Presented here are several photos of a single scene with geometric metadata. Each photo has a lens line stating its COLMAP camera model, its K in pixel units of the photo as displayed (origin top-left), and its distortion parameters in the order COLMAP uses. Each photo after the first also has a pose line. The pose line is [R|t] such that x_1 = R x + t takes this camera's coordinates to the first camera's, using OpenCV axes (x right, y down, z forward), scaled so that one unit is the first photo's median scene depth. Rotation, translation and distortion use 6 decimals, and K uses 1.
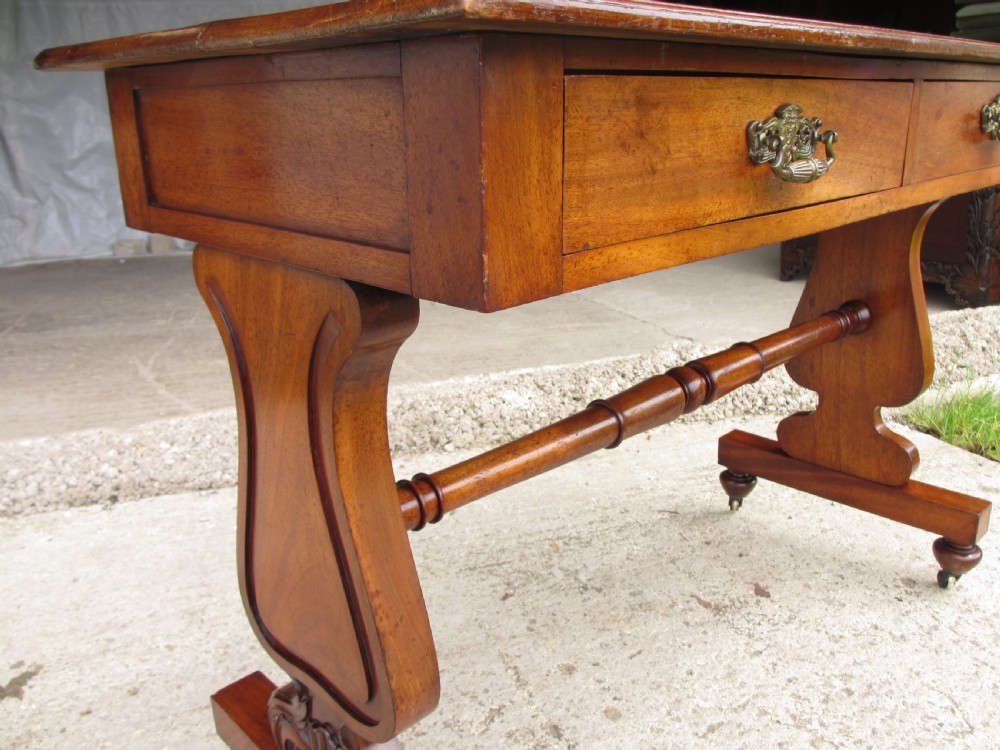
lens RADIAL K [[834.3, 0, 494.9], [0, 834.3, 375.6], [0, 0, 1]] dist [-0.060862, 0.027086]
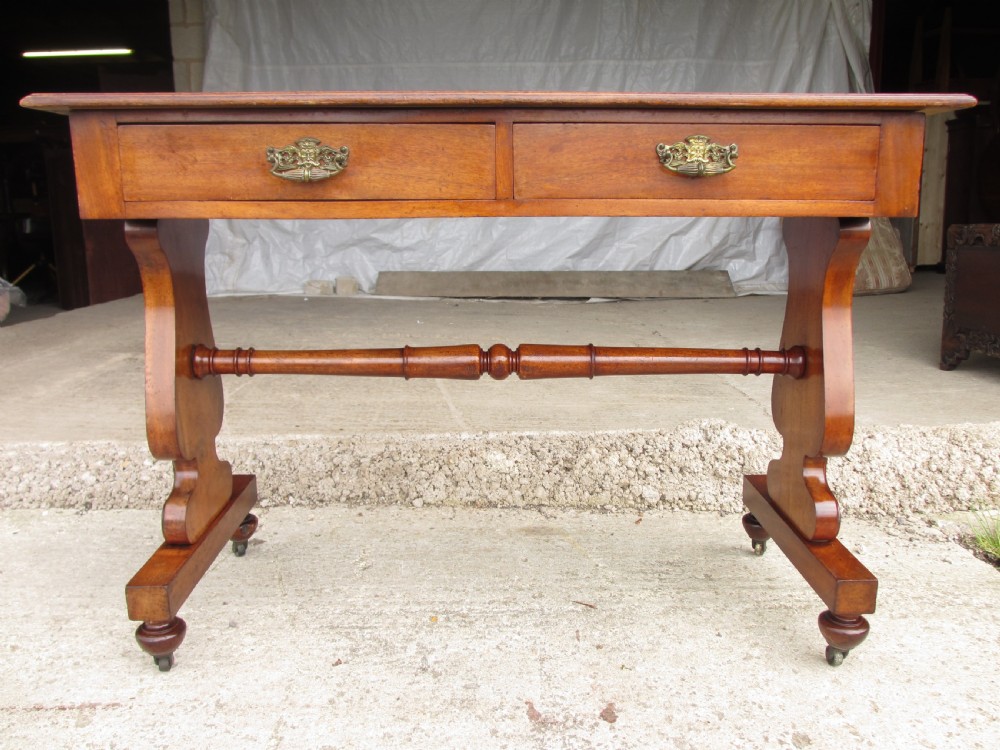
lens RADIAL K [[834.3, 0, 500.3], [0, 834.3, 370.5], [0, 0, 1]] dist [-0.060862, 0.027086]
pose [[0.956265, 0.088903, -0.278663, 0.342551], [-0.110733, 0.991815, -0.063571, -0.016556], [0.270731, 0.091648, 0.958283, 0.106937]]
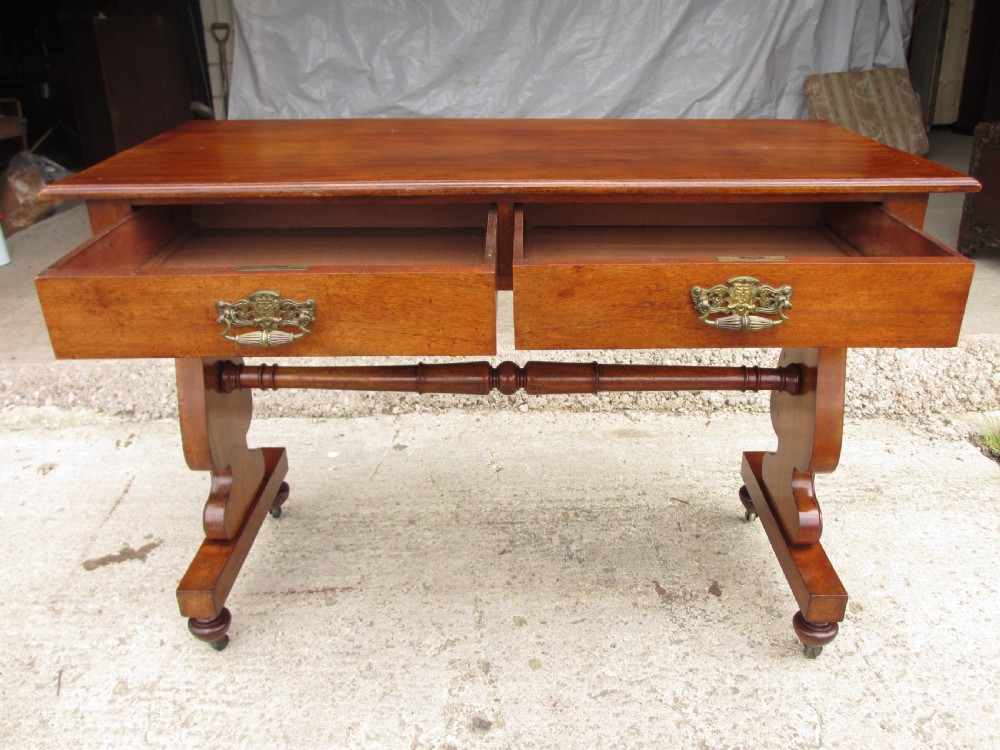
lens RADIAL K [[834.3, 0, 498.8], [0, 834.3, 370.2], [0, 0, 1]] dist [-0.060862, 0.027086]
pose [[0.958704, 0.133846, -0.250943, 0.229517], [-0.104127, 0.986262, 0.128237, -0.129005], [0.264659, -0.096811, 0.959470, -0.130912]]
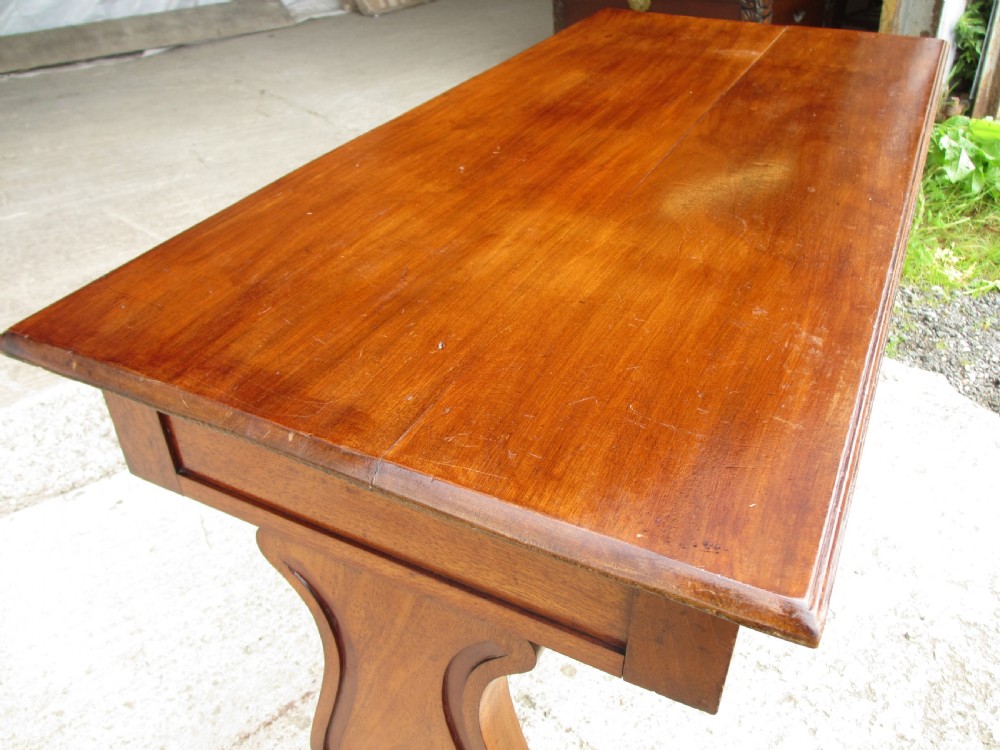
lens RADIAL K [[834.3, 0, 504.0], [0, 834.3, 379.2], [0, 0, 1]] dist [-0.060862, 0.027086]
pose [[0.944396, -0.175327, 0.278165, -0.130714], [0.089439, 0.951056, 0.295792, -0.222353], [-0.316411, -0.254466, 0.913855, 0.040857]]
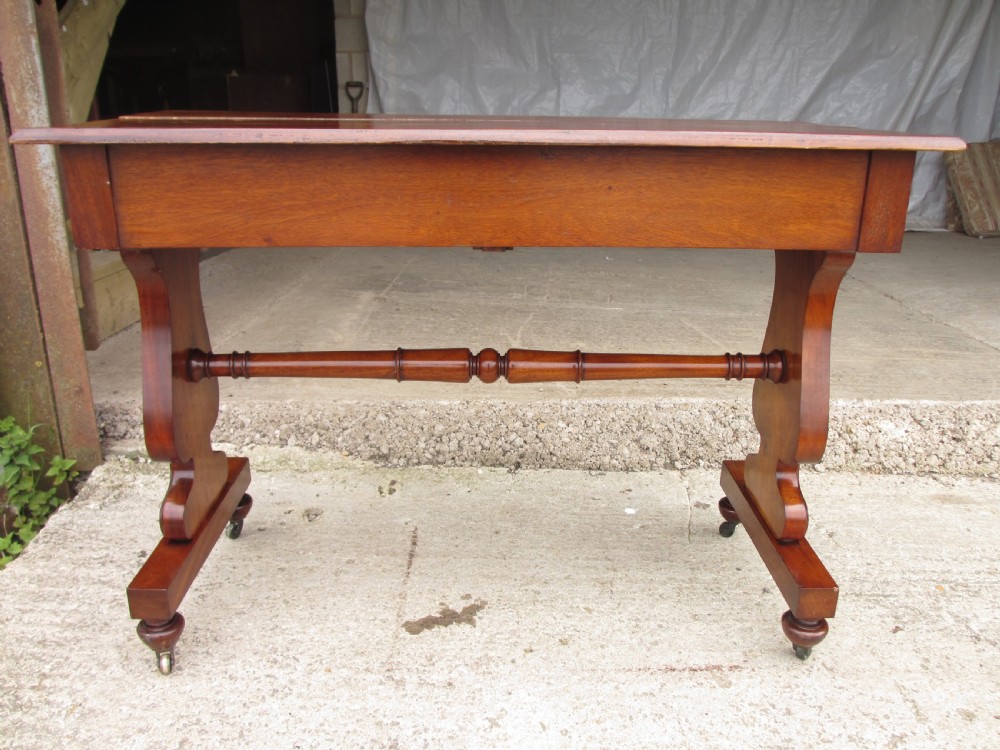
lens RADIAL K [[834.3, 0, 494.5], [0, 834.3, 375.5], [0, 0, 1]] dist [-0.060862, 0.027086]
pose [[0.938207, 0.142788, -0.315245, -0.148671], [-0.132785, 0.989721, 0.053104, -0.031965], [0.319588, -0.007963, 0.947523, -0.114036]]
